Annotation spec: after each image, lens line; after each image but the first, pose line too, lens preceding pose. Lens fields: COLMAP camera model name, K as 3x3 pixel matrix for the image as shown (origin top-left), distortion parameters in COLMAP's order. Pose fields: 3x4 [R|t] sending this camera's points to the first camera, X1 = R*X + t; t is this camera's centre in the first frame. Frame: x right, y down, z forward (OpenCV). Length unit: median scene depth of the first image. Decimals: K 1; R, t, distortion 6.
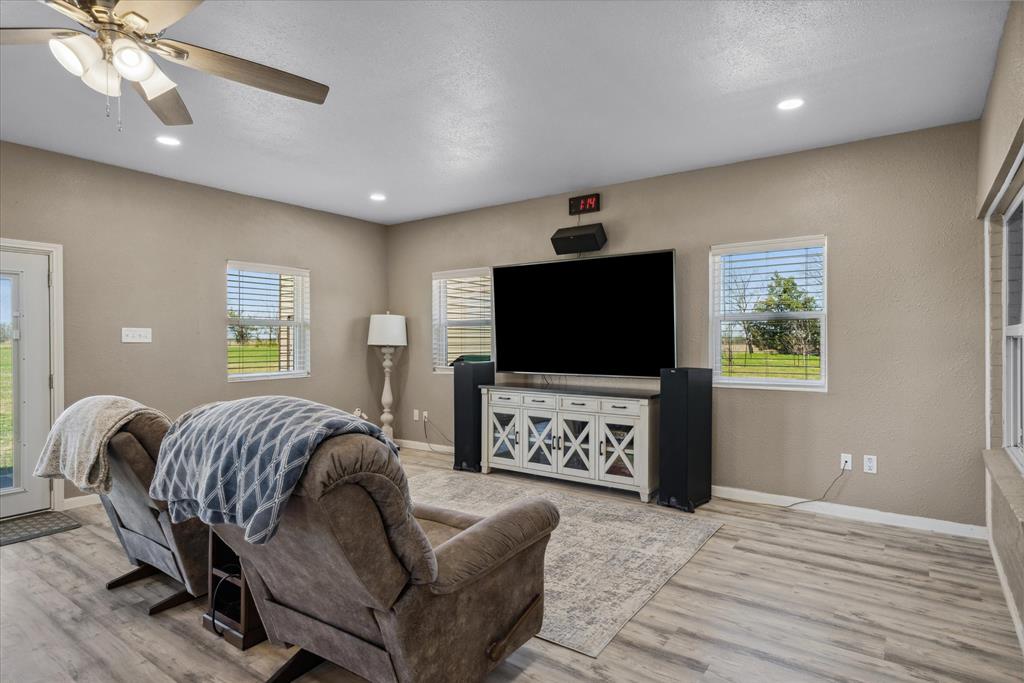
lens RADIAL K [[558.5, 0, 527.9], [0, 558.5, 343.0], [0, 0, 1]] dist [0.020906, 0.000182]
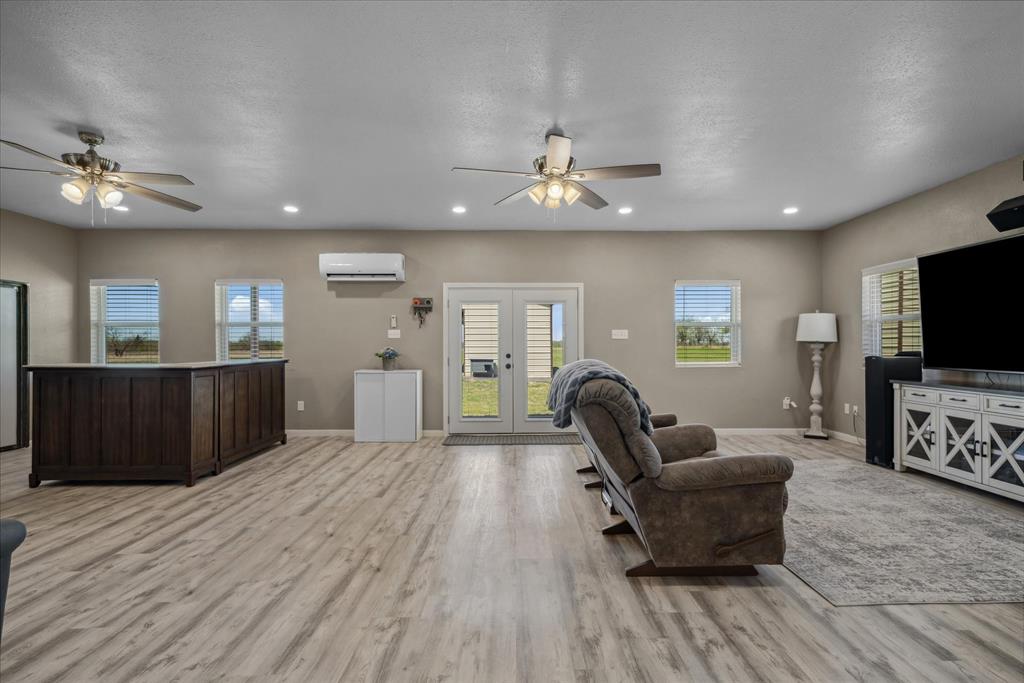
lens RADIAL K [[511.5, 0, 526.7], [0, 511.5, 342.9], [0, 0, 1]] dist [0.023421, 0.000380]
pose [[0.592018, -0.005395, -0.805906, 0.271853], [-0.001585, 0.999968, -0.007858, 0.019211], [0.805923, 0.005929, 0.591991, -0.053676]]
